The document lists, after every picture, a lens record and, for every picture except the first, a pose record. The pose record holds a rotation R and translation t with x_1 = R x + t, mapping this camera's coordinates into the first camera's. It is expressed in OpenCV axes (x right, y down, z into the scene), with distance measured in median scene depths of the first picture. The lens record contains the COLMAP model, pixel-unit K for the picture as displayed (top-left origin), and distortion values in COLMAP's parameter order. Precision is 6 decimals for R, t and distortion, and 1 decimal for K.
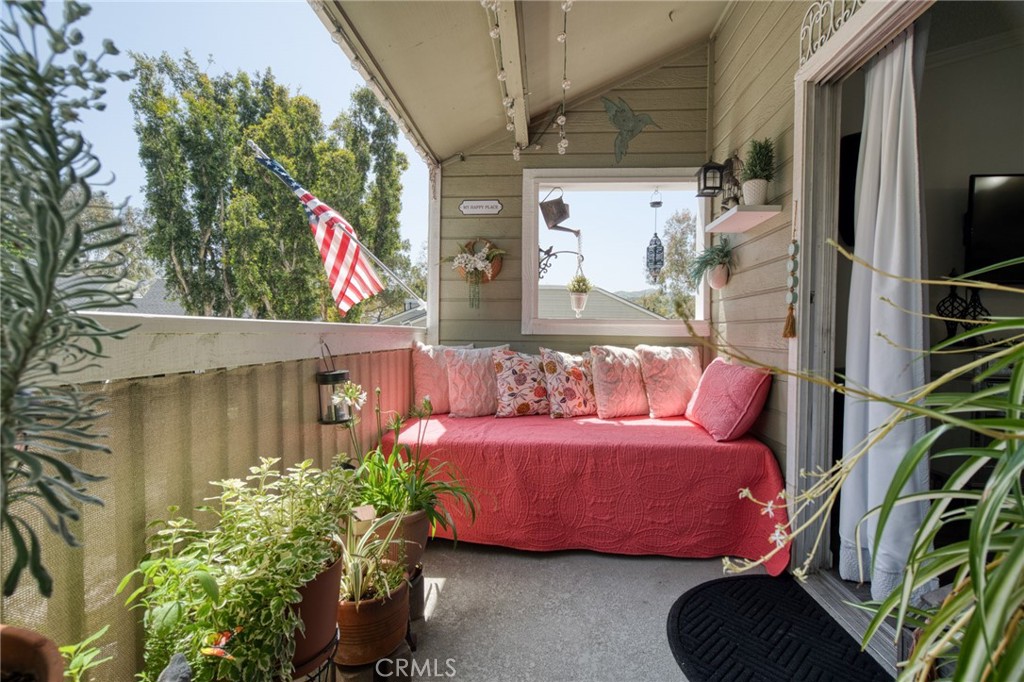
lens RADIAL K [[468.6, 0, 512.3], [0, 468.6, 342.7], [0, 0, 1]] dist [-0.005640, -0.000259]
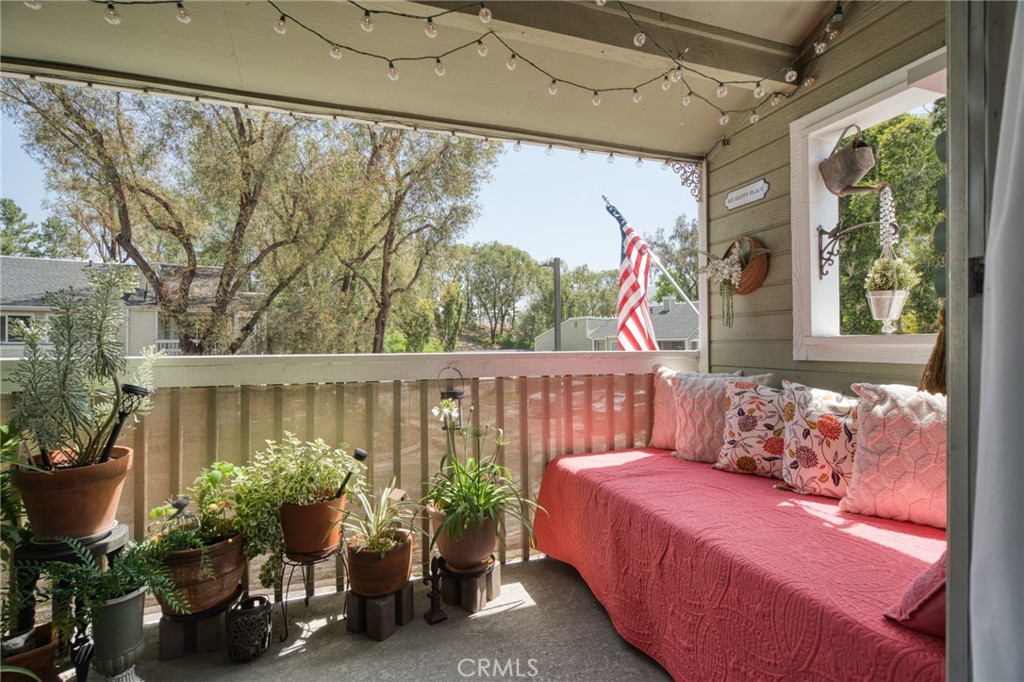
lens RADIAL K [[468.6, 0, 509.9], [0, 468.6, 344.1], [0, 0, 1]] dist [-0.005640, -0.000259]
pose [[0.396397, -0.013115, -0.917985, 0.535682], [-0.009970, 0.999778, -0.018589, -0.026814], [0.918025, 0.016521, 0.396178, 0.374982]]
